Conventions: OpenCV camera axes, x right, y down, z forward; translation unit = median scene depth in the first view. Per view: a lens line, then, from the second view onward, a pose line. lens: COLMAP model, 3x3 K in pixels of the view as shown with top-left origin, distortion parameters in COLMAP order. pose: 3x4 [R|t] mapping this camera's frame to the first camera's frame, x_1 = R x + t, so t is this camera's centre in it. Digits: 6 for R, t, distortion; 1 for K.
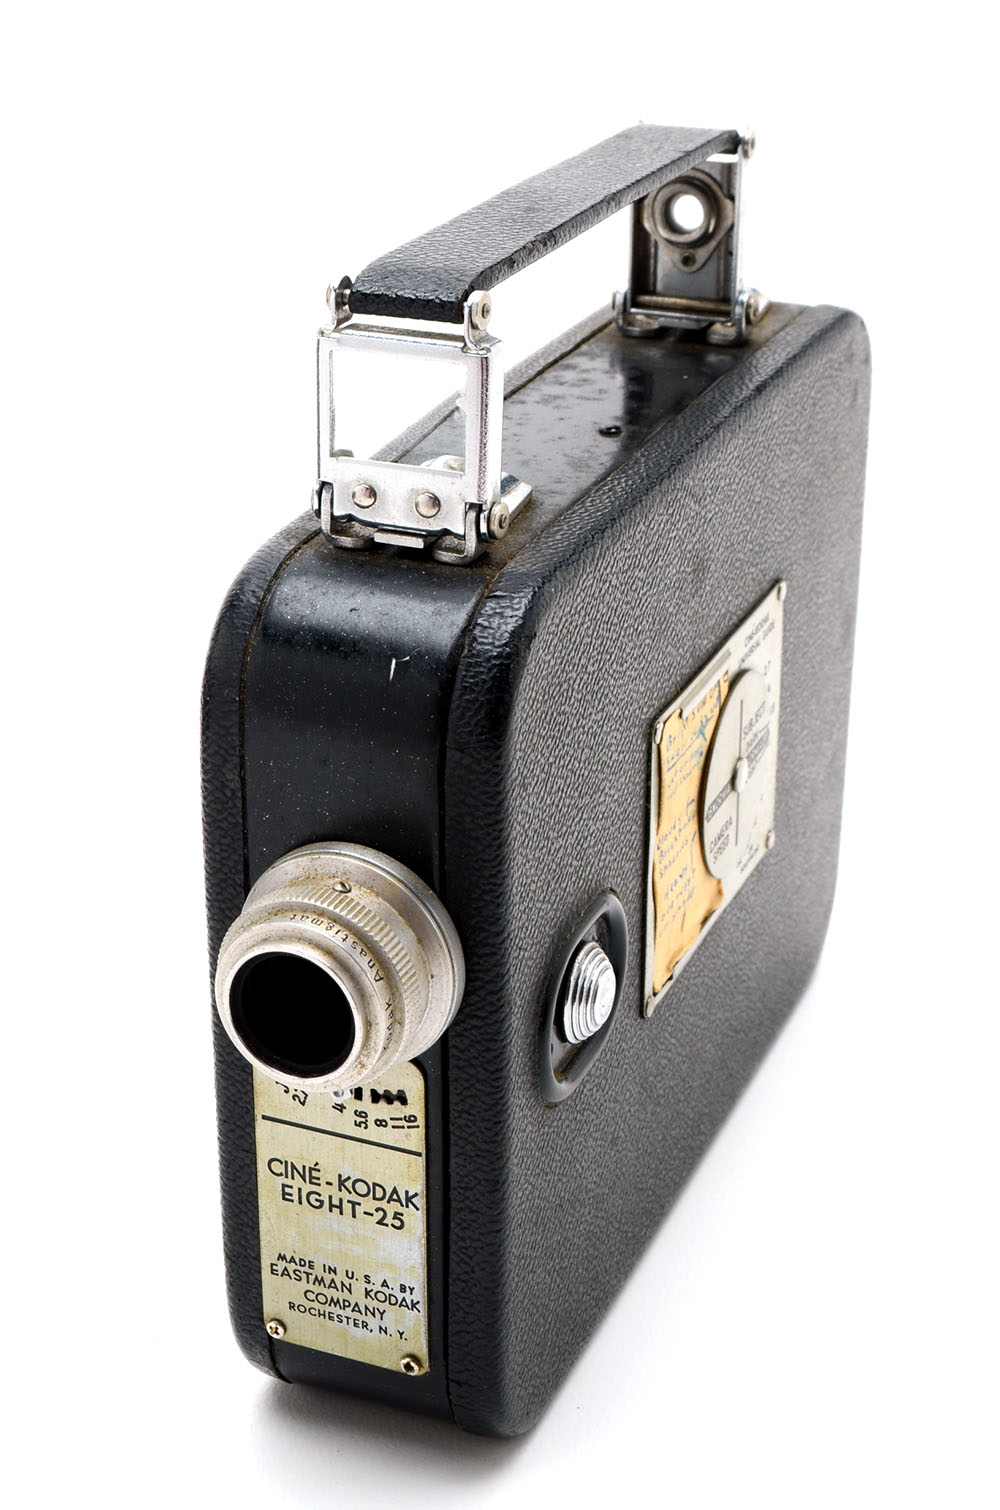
lens RADIAL K [[2660.6, 0, 500.0], [0, 2660.6, 755.0], [0, 0, 1]] dist [-0.005513, 0.026069]
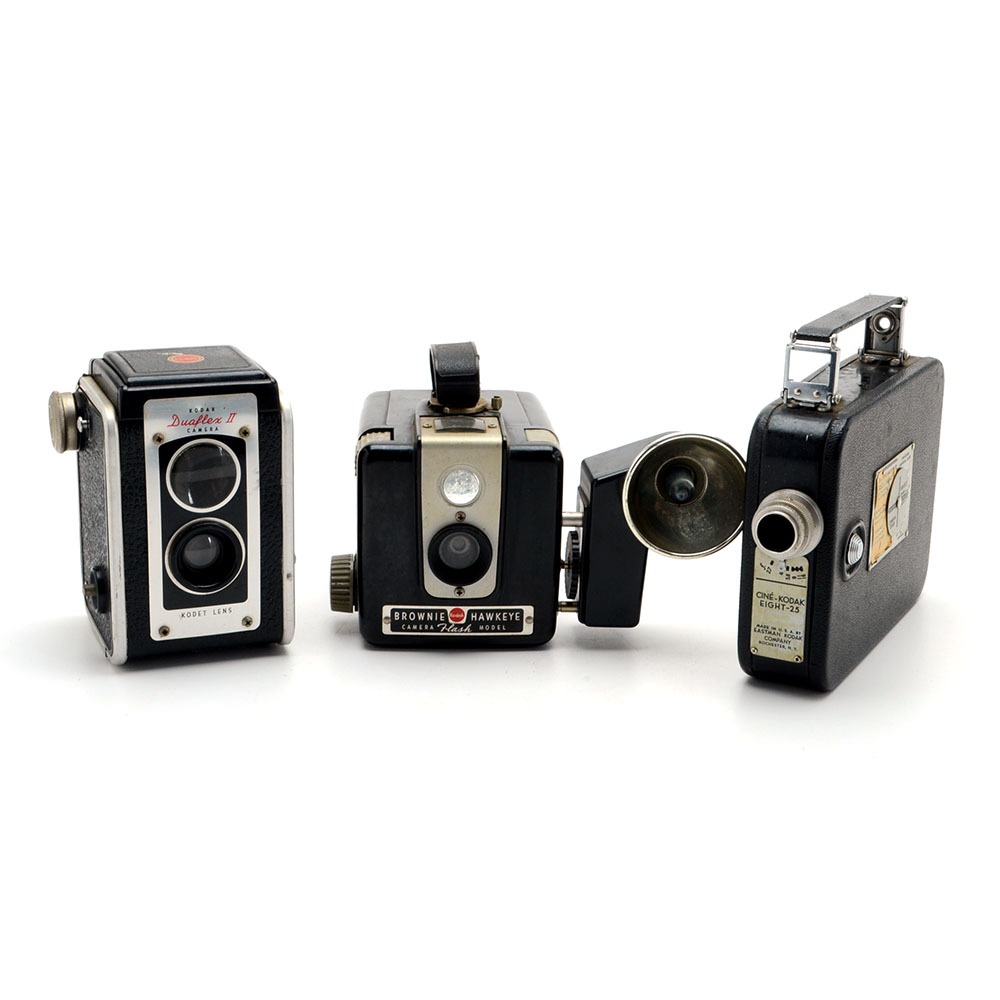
lens RADIAL K [[1804.1, 0, 500.0], [0, 1804.1, 500.0], [0, 0, 1]] dist [0.050758, 0.143514]
pose [[0.995001, 0.036225, -0.093063, -0.198169], [-0.048907, 0.989248, -0.137831, 0.360451], [0.087069, 0.141693, 0.986074, -1.252687]]
